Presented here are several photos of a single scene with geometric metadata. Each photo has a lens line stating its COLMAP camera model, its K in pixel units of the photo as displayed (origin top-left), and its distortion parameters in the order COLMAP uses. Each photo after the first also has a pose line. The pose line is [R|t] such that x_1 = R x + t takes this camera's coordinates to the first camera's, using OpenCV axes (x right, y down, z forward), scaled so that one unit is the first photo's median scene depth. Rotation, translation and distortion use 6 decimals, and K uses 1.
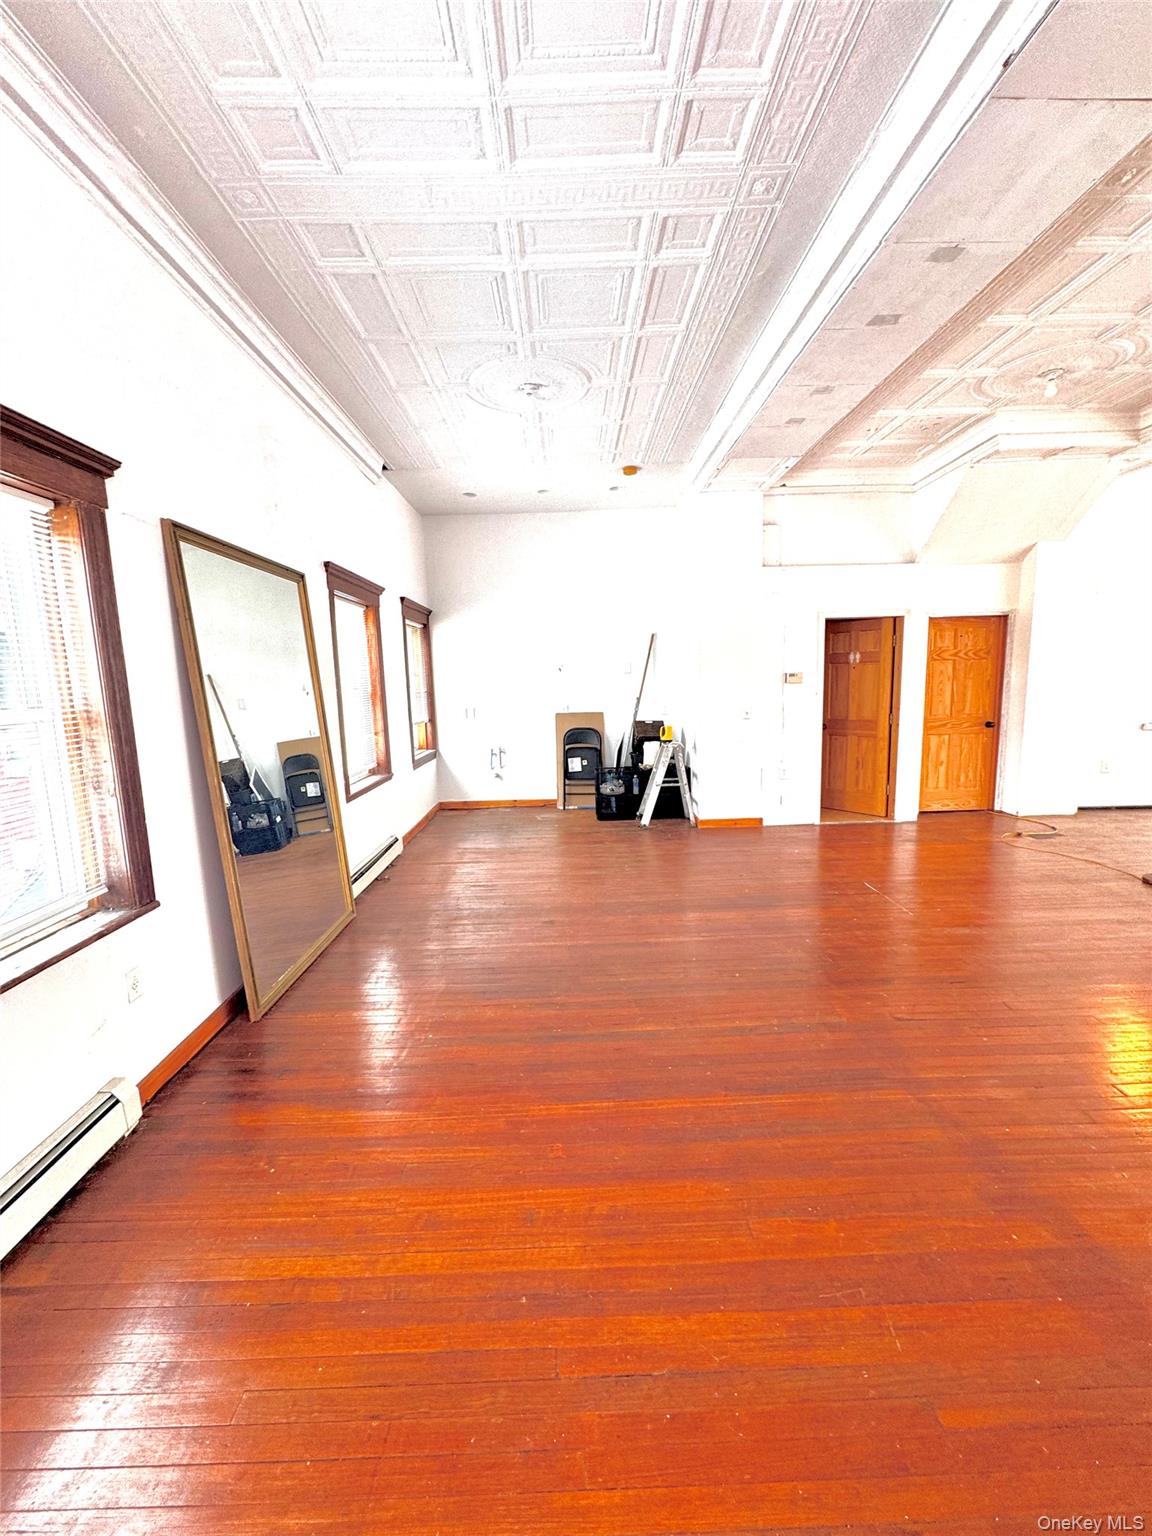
lens RADIAL K [[610.9, 0, 572.4], [0, 610.9, 768.8], [0, 0, 1]] dist [-0.001633, 0.000400]
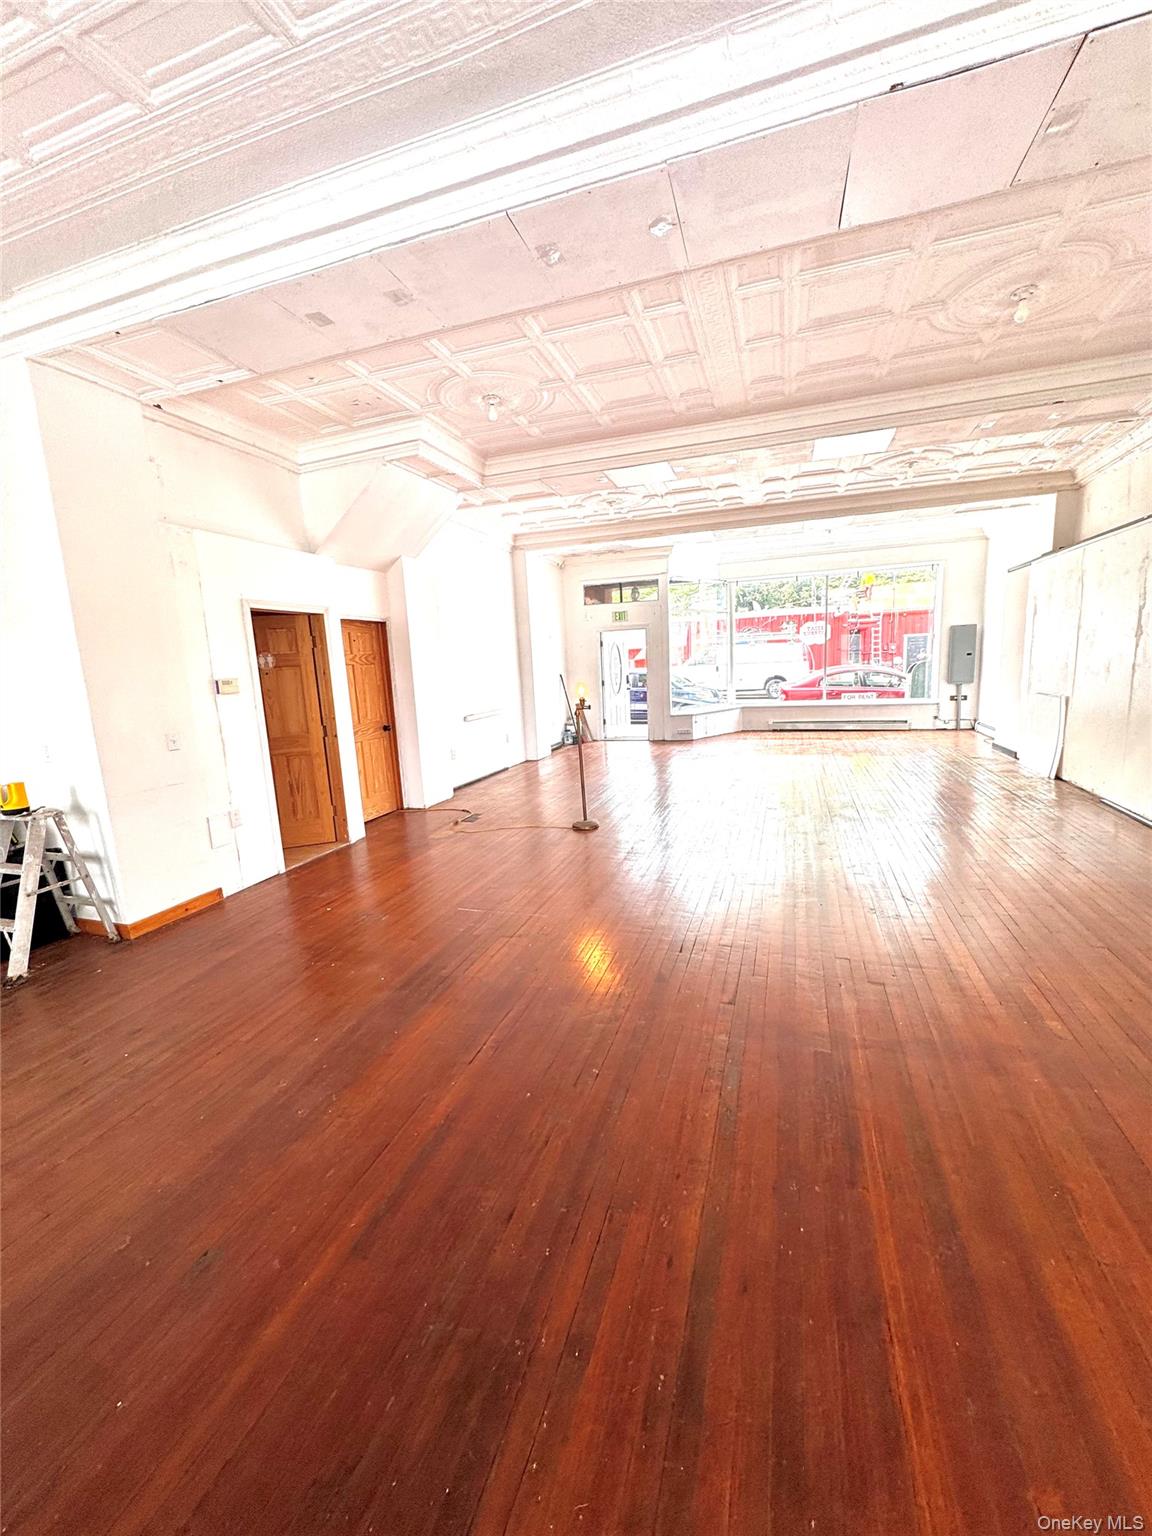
lens RADIAL K [[610.9, 0, 577.9], [0, 610.9, 769.6], [0, 0, 1]] dist [-0.001633, 0.000400]
pose [[0.325303, -0.152072, 0.933302, -0.187580], [0.178015, 0.979185, 0.097501, -0.048227], [-0.928703, 0.134424, 0.345603, 0.366037]]
